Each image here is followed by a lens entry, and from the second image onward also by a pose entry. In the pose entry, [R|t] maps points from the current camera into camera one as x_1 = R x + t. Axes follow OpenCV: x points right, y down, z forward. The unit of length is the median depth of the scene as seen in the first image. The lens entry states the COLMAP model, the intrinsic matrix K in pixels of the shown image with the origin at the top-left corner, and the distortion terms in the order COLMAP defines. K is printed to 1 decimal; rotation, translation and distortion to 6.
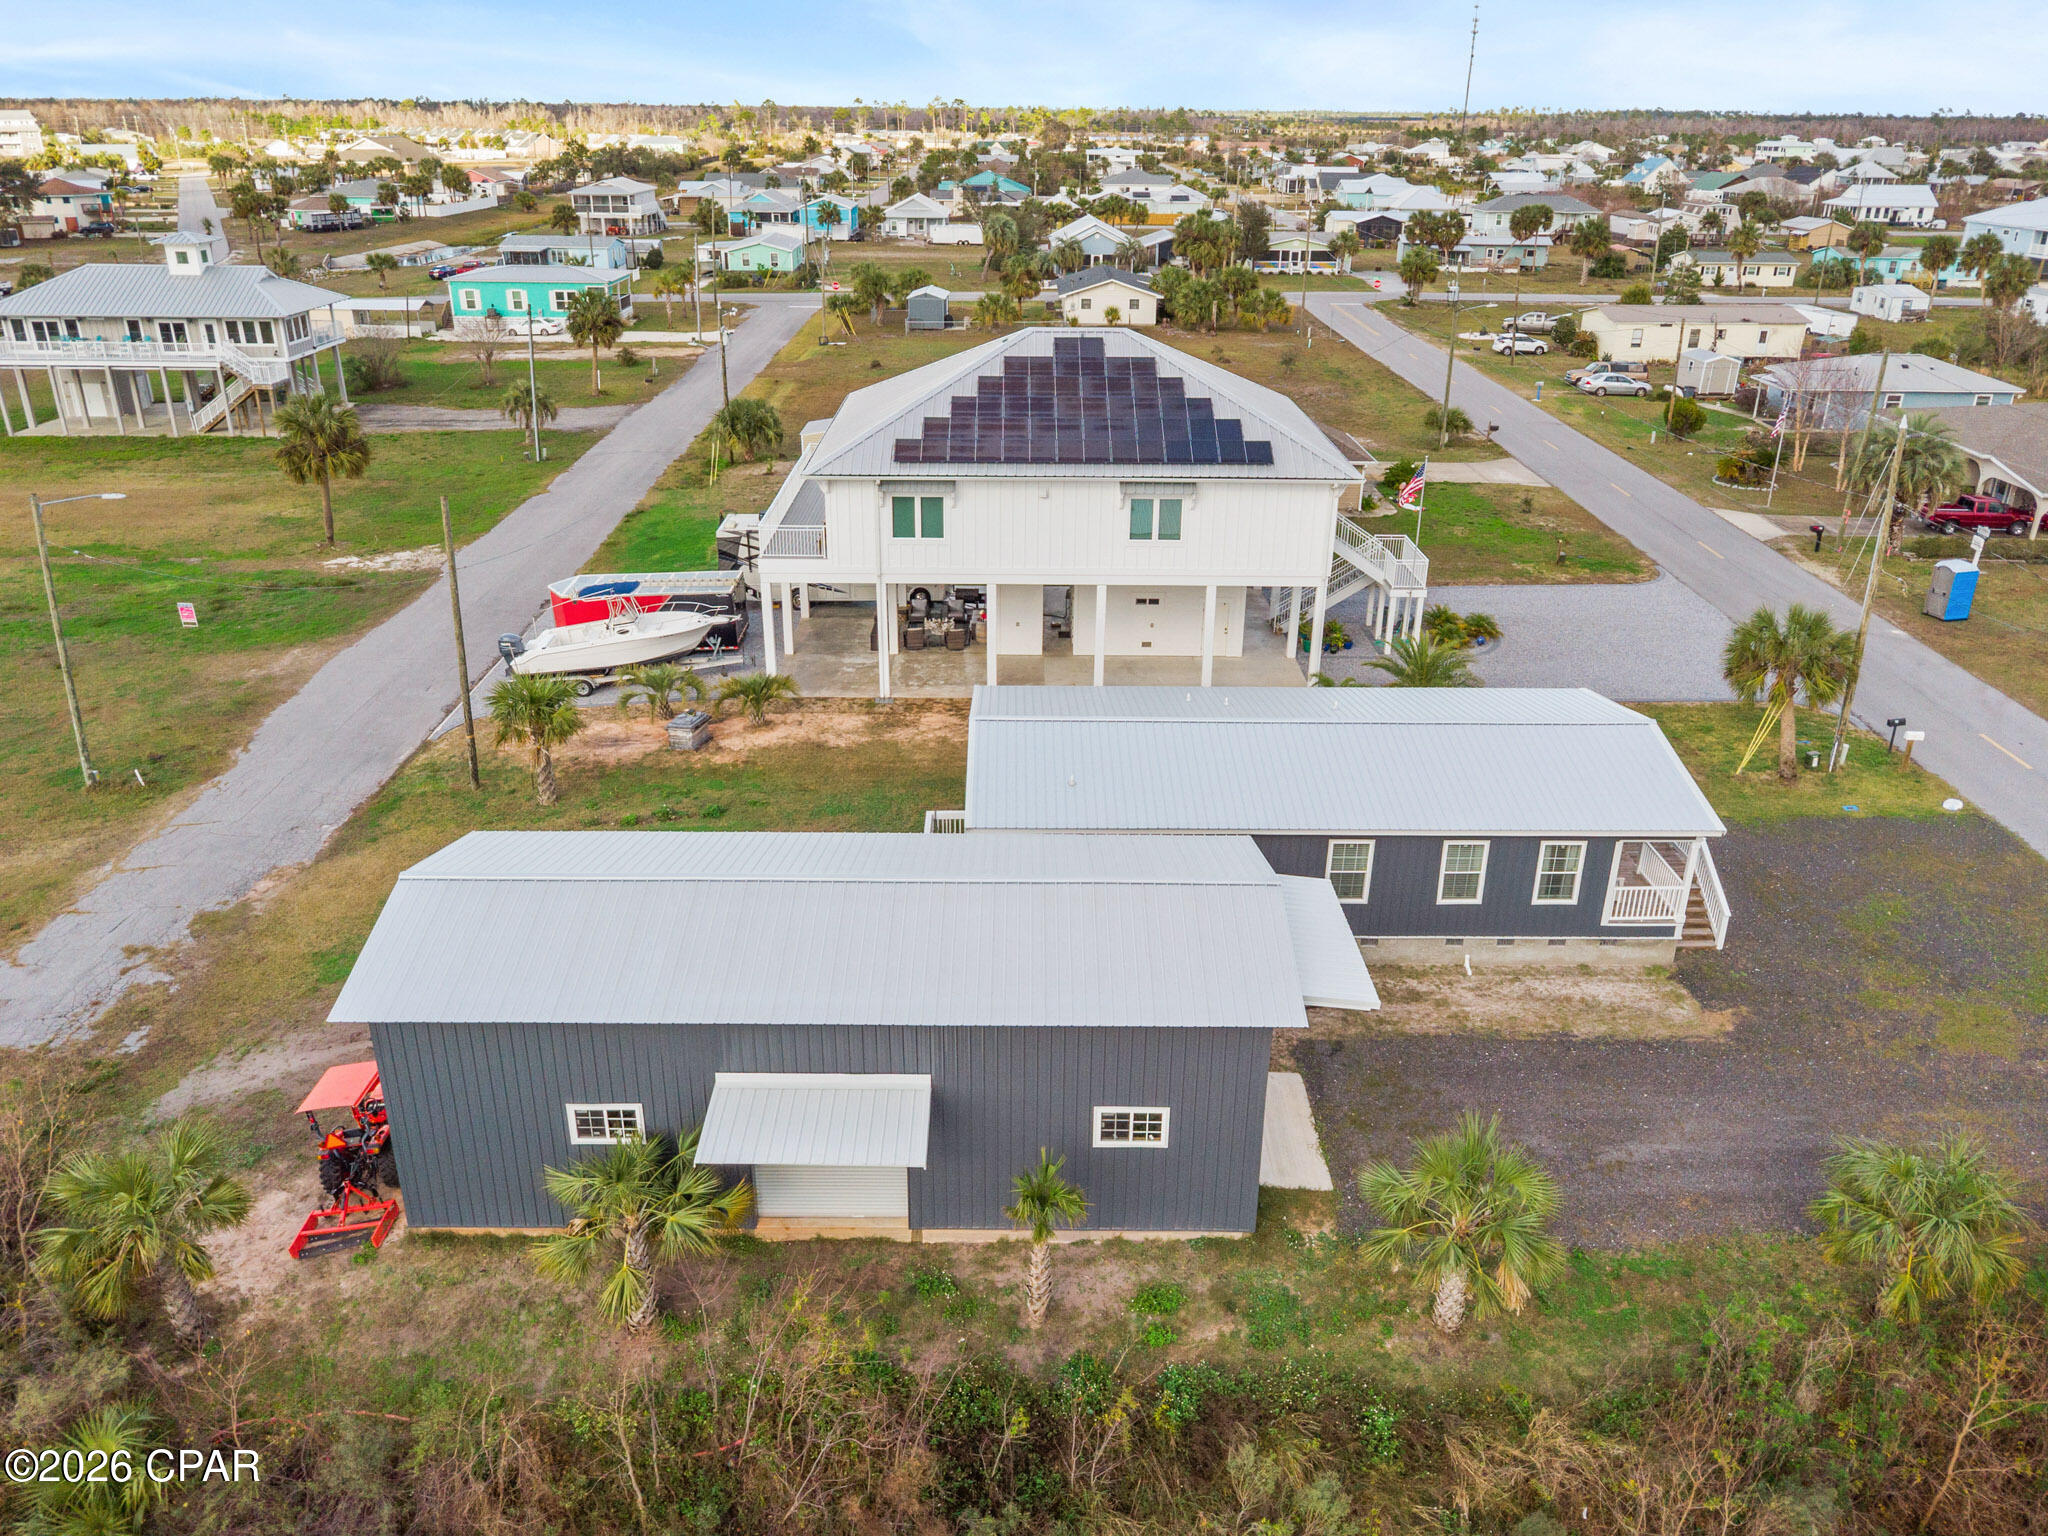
lens RADIAL K [[1506.5, 0, 1019.9], [0, 1506.5, 759.7], [0, 0, 1]] dist [0.009457, -0.000687]
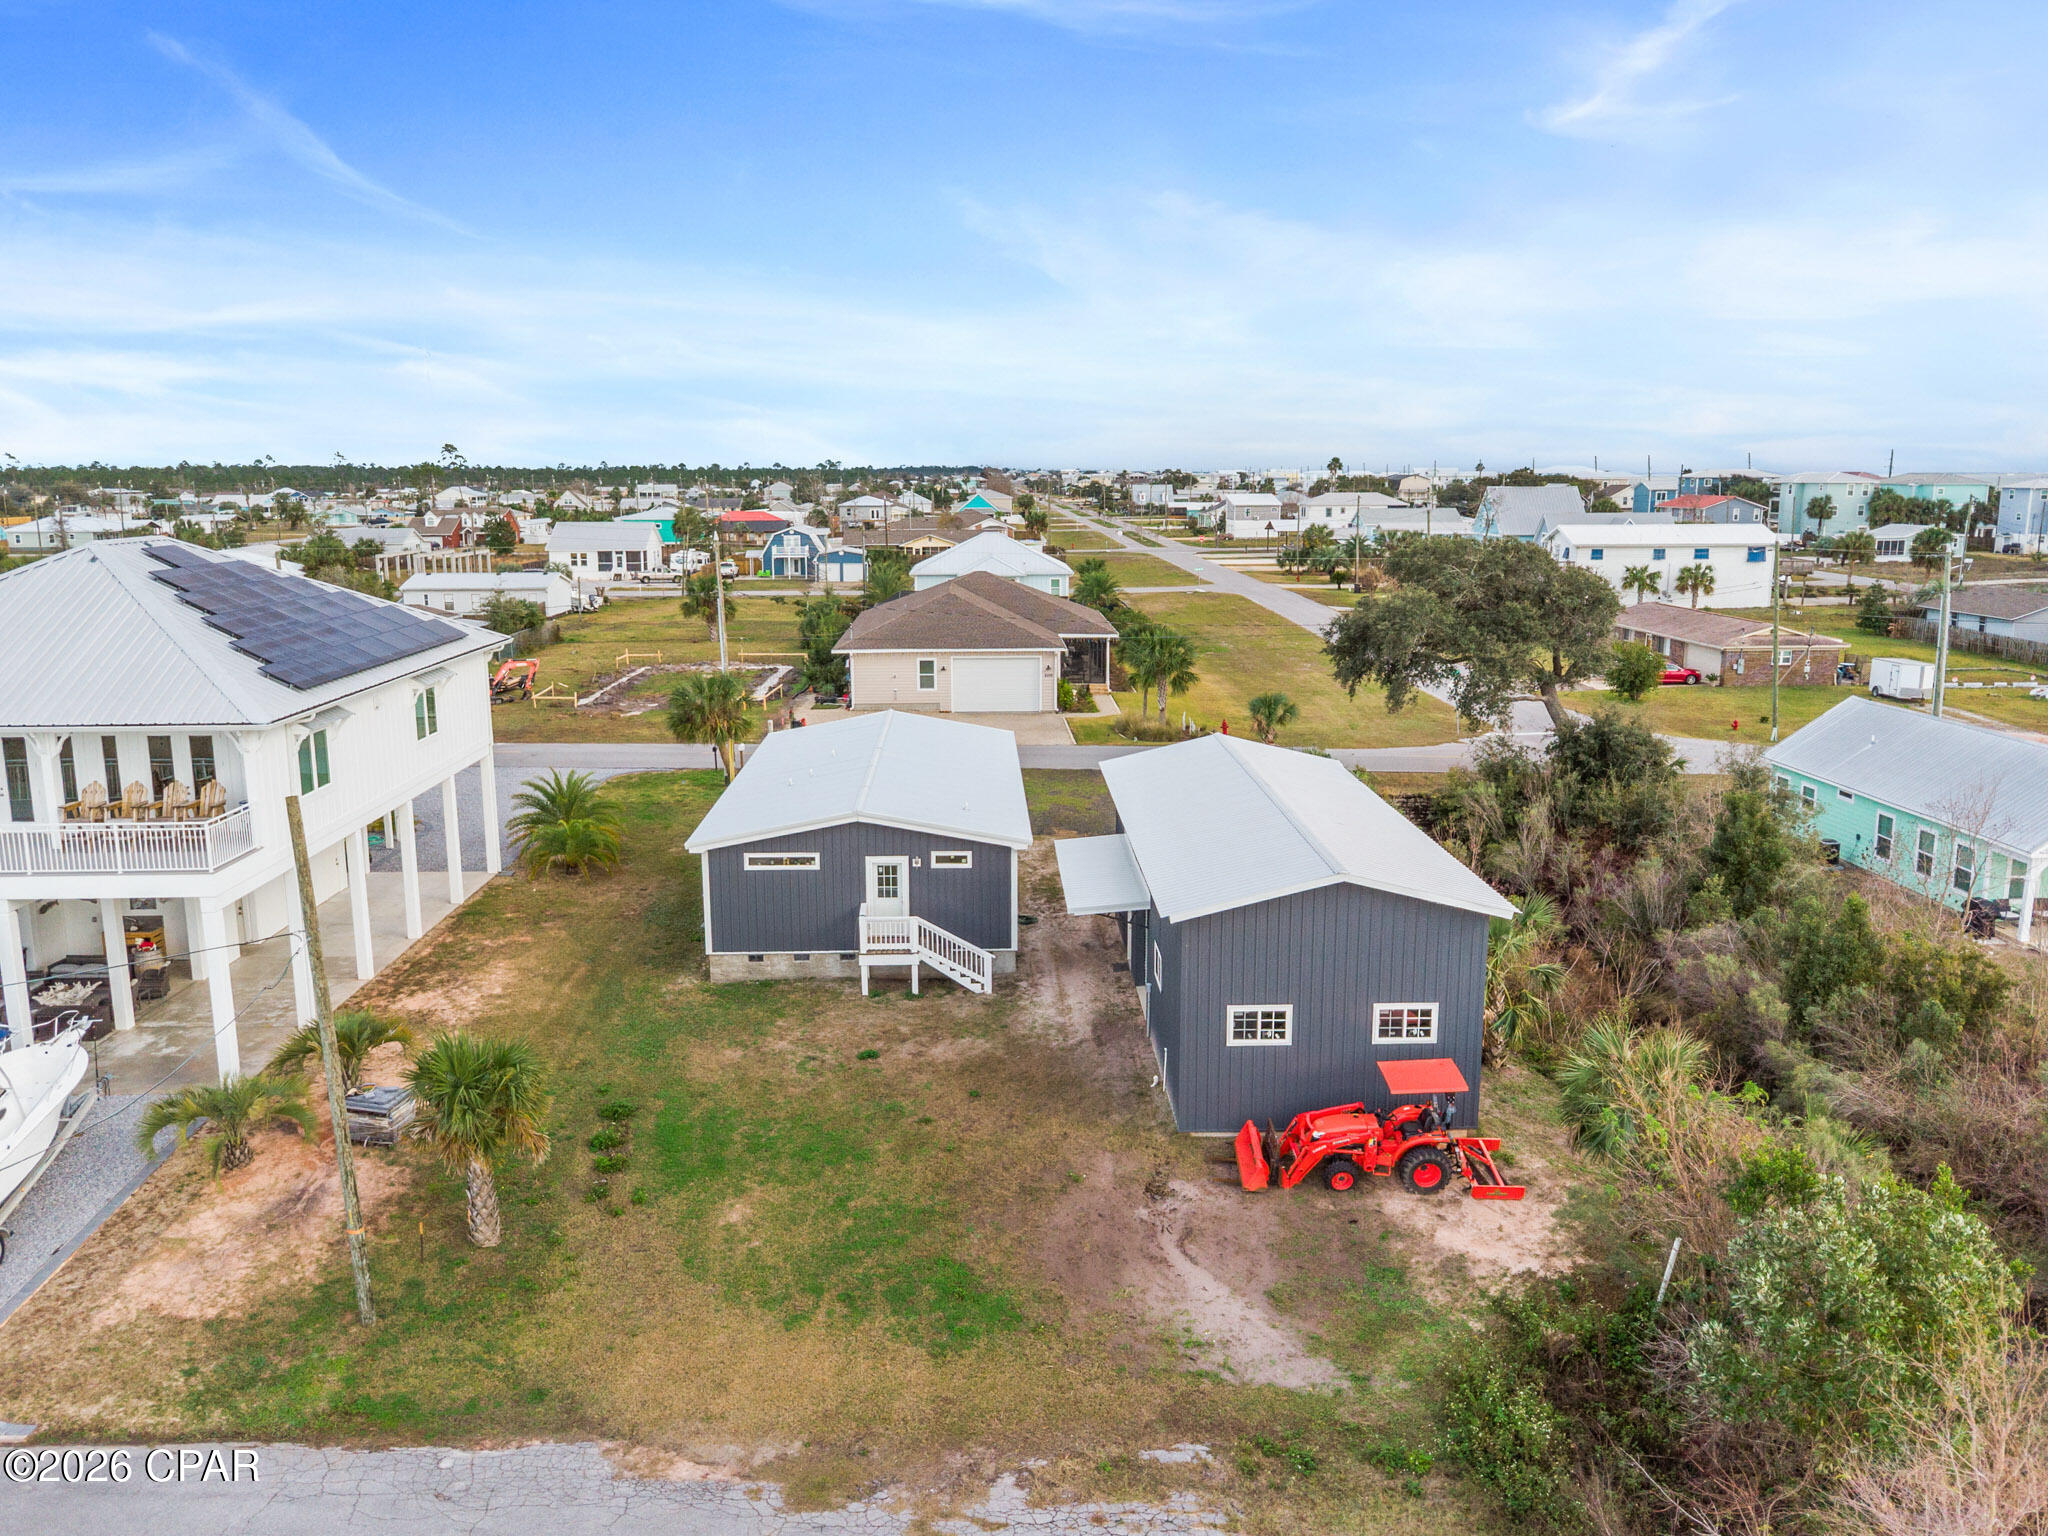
lens RADIAL K [[1506.5, 0, 1019.9], [0, 1506.5, 759.7], [0, 0, 1]] dist [0.009457, -0.000687]
pose [[-0.026009, -0.198716, 0.979712, -0.917553], [0.397801, 0.897048, 0.192510, -0.184975], [-0.917103, 0.394737, 0.055718, 0.719202]]
